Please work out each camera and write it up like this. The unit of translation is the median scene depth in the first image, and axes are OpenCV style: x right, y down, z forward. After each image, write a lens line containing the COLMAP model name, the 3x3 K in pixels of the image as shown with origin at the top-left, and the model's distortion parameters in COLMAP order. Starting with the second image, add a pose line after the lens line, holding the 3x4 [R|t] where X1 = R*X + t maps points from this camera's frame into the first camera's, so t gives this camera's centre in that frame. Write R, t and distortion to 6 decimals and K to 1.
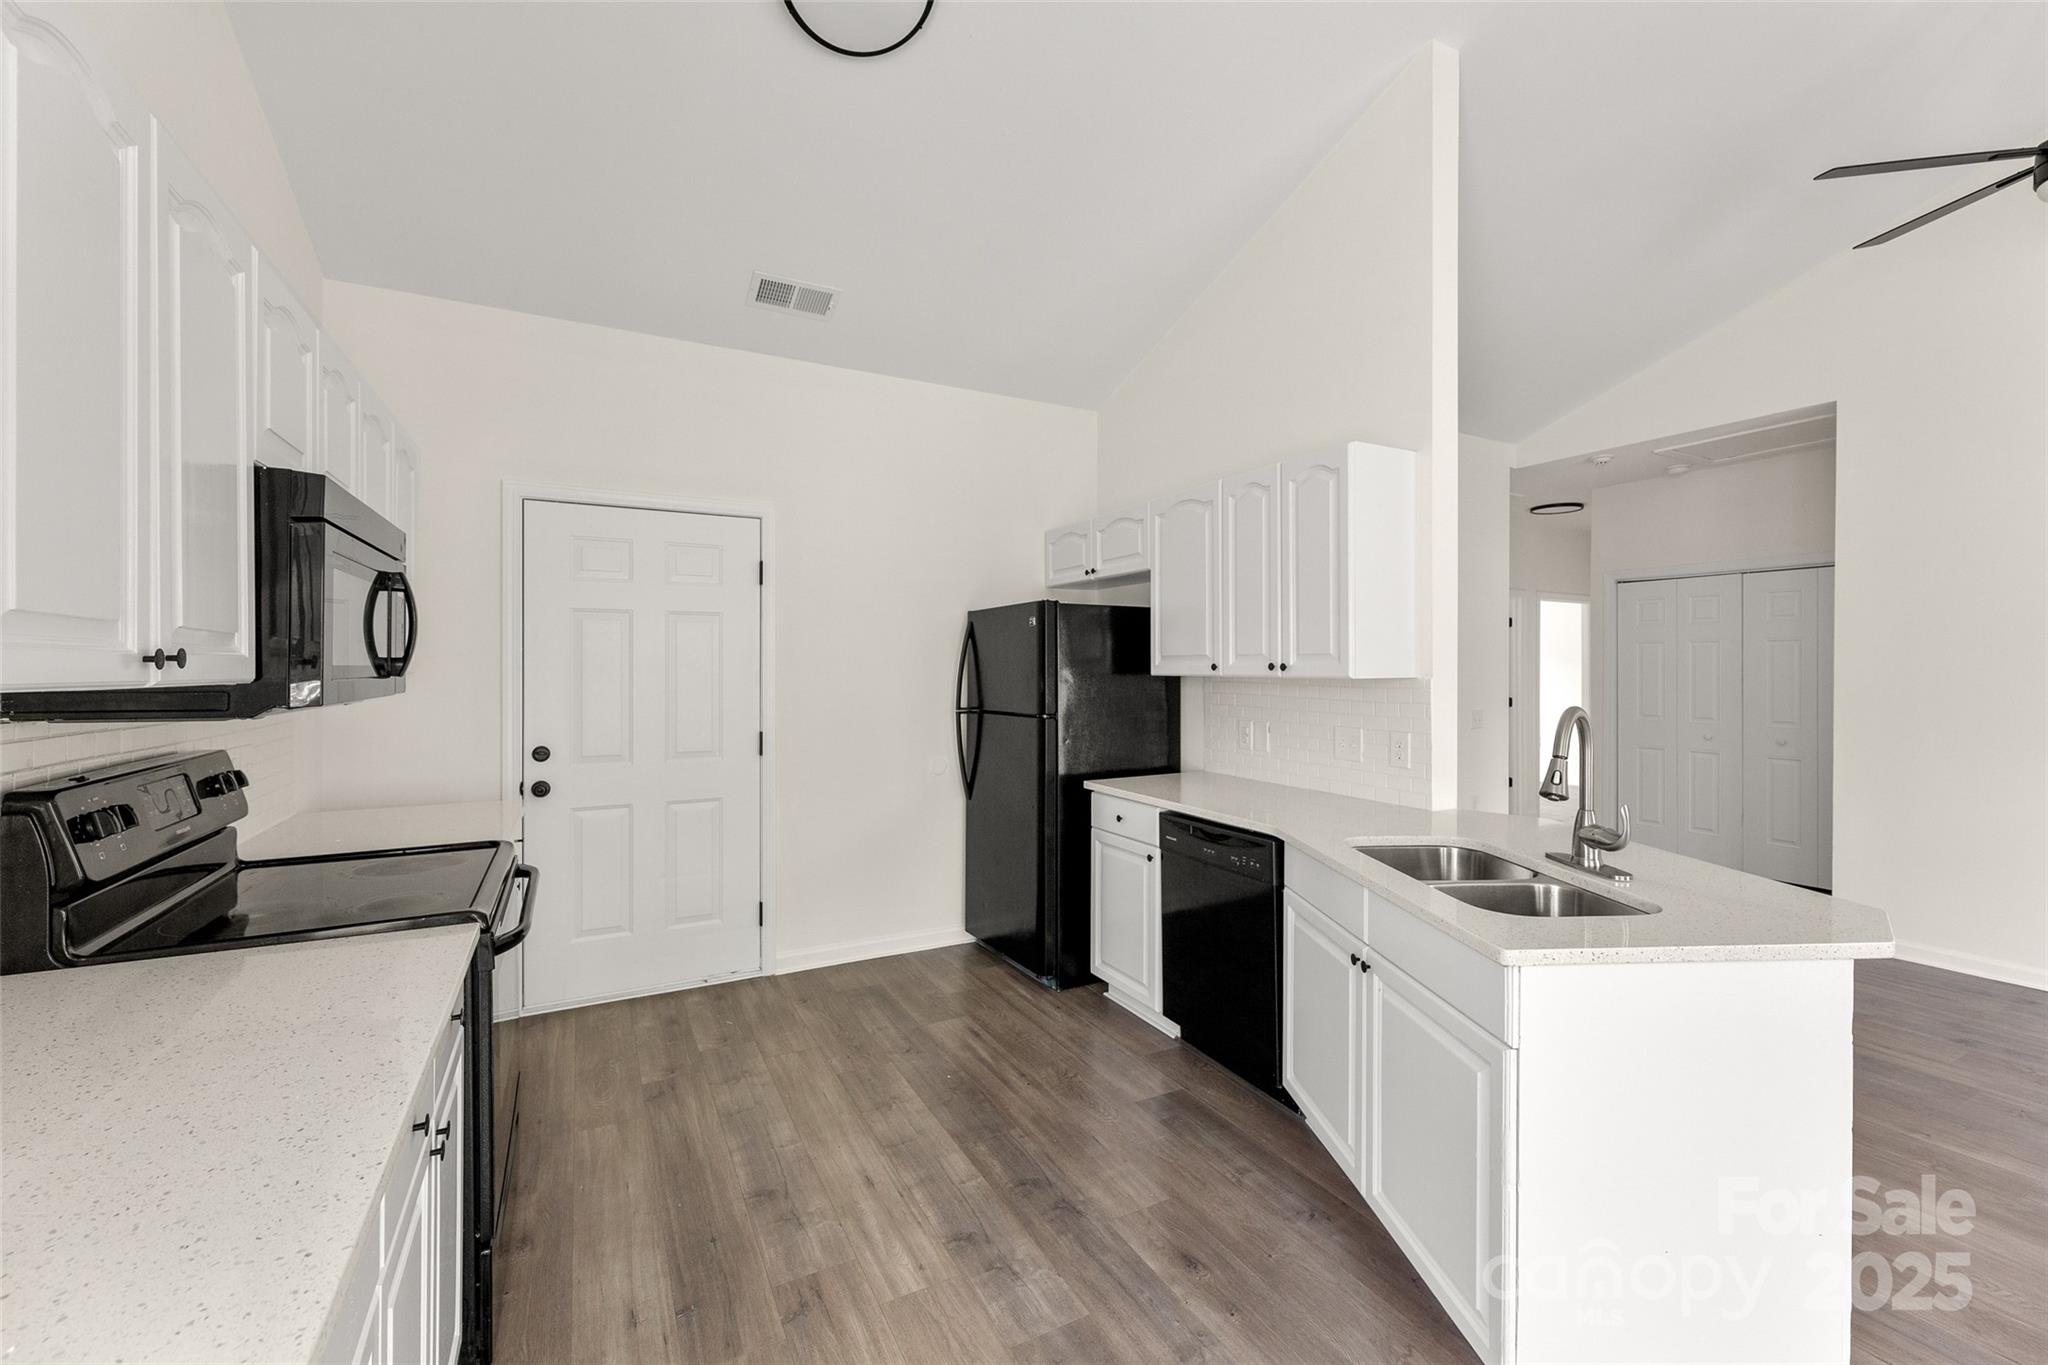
lens RADIAL K [[831.3, 0, 1025.4], [0, 831.3, 666.6], [0, 0, 1]] dist [0.001382, 0.000055]
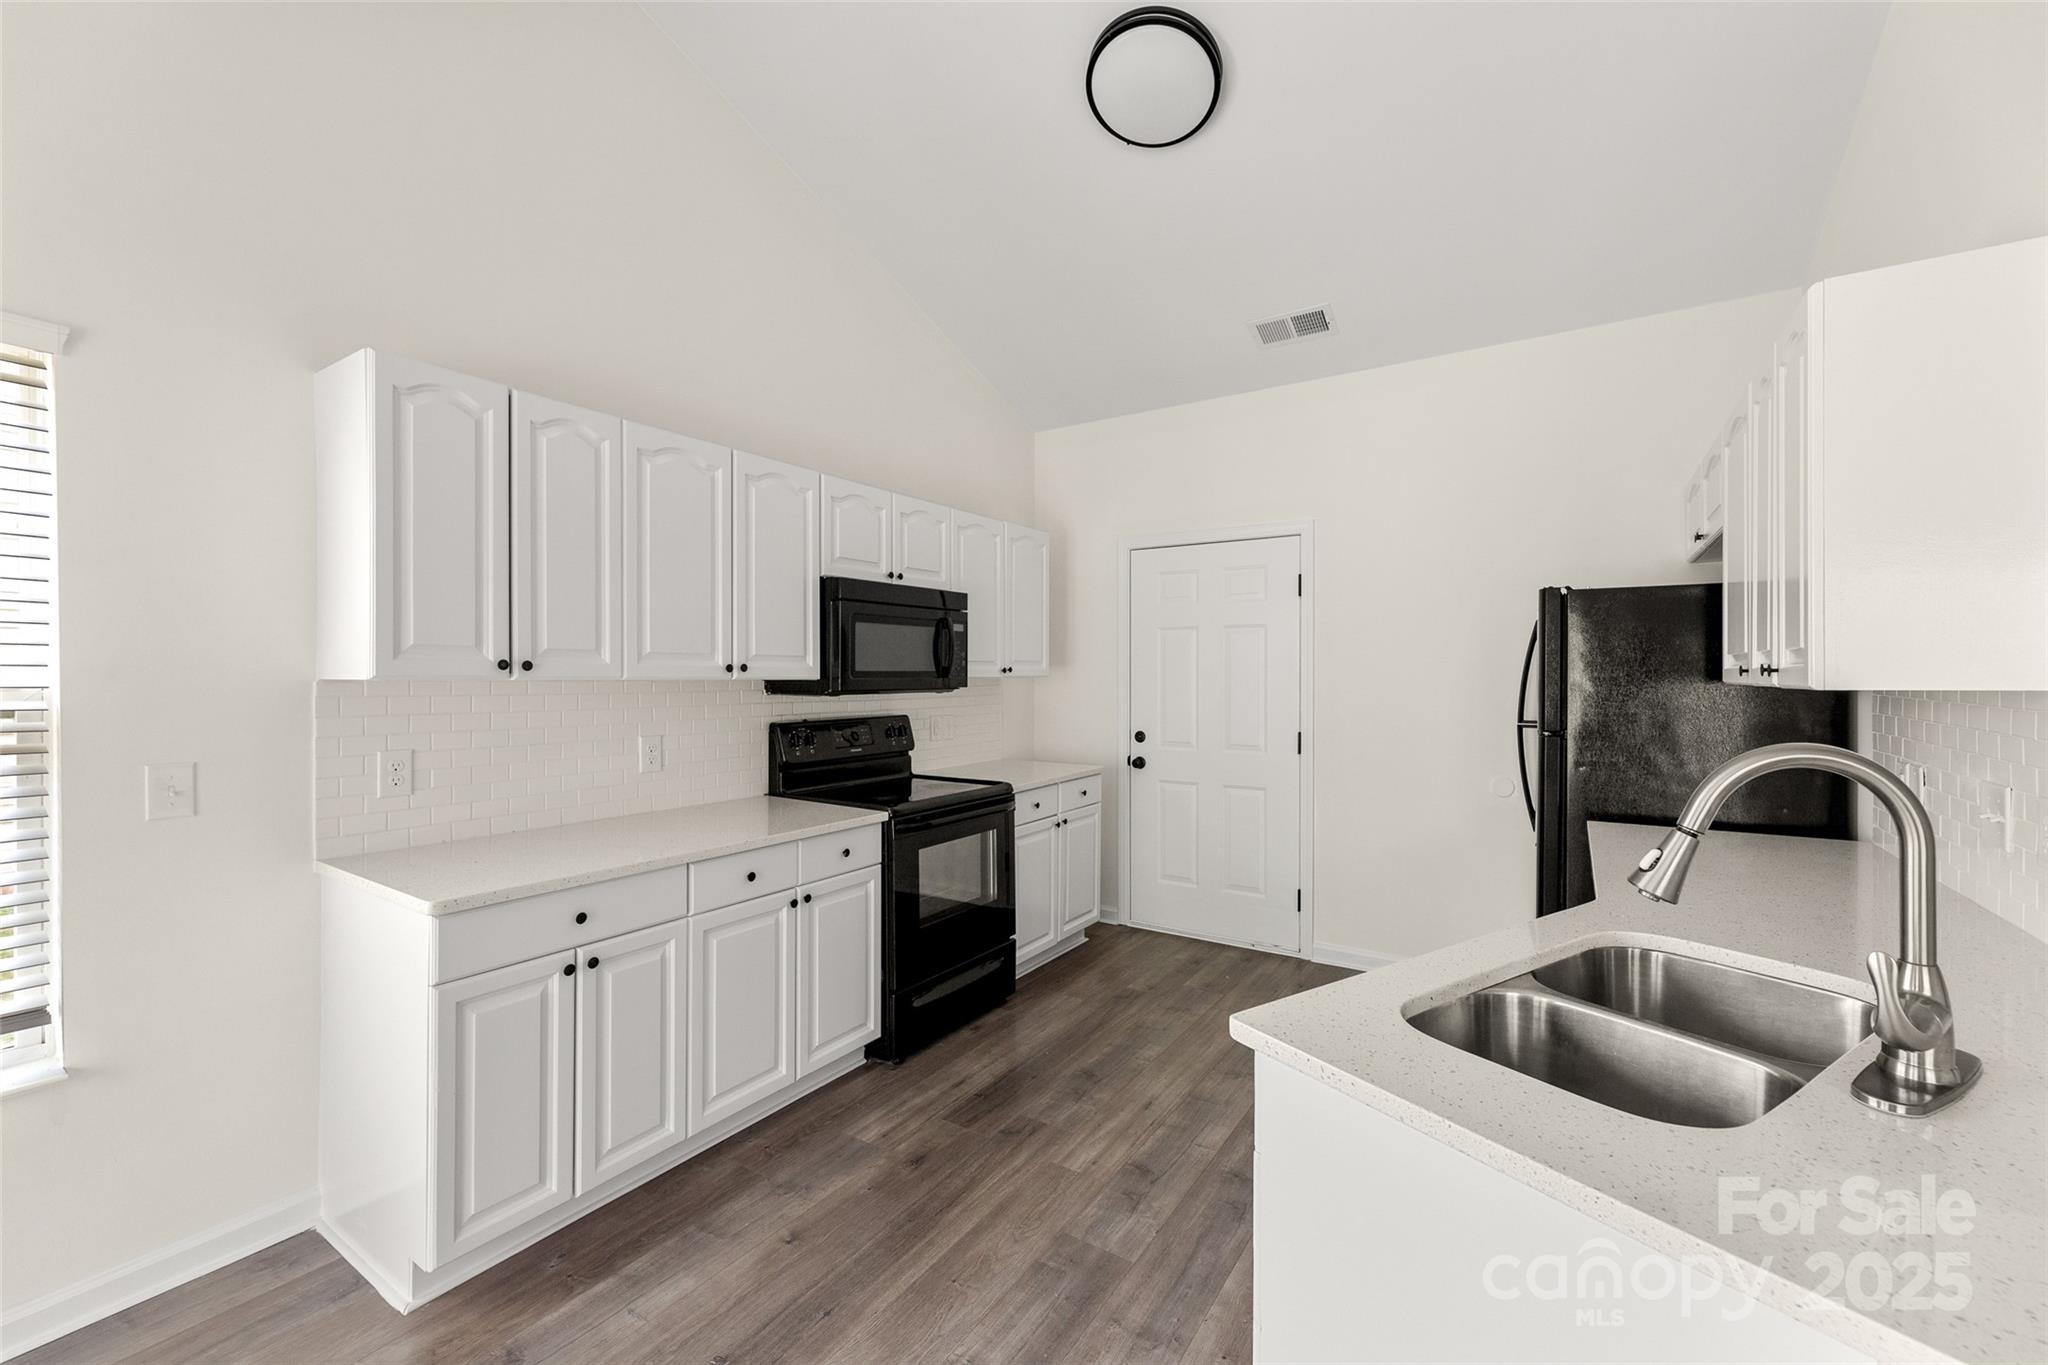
lens RADIAL K [[829.4, 0, 1023.2], [0, 829.4, 679.6], [0, 0, 1]] dist [-0.001947, -0.000357]
pose [[0.477293, 0.006417, -0.878721, 0.525590], [0.000054, 0.999973, 0.007331, 0.002542], [0.878744, -0.003546, 0.477280, 0.194943]]
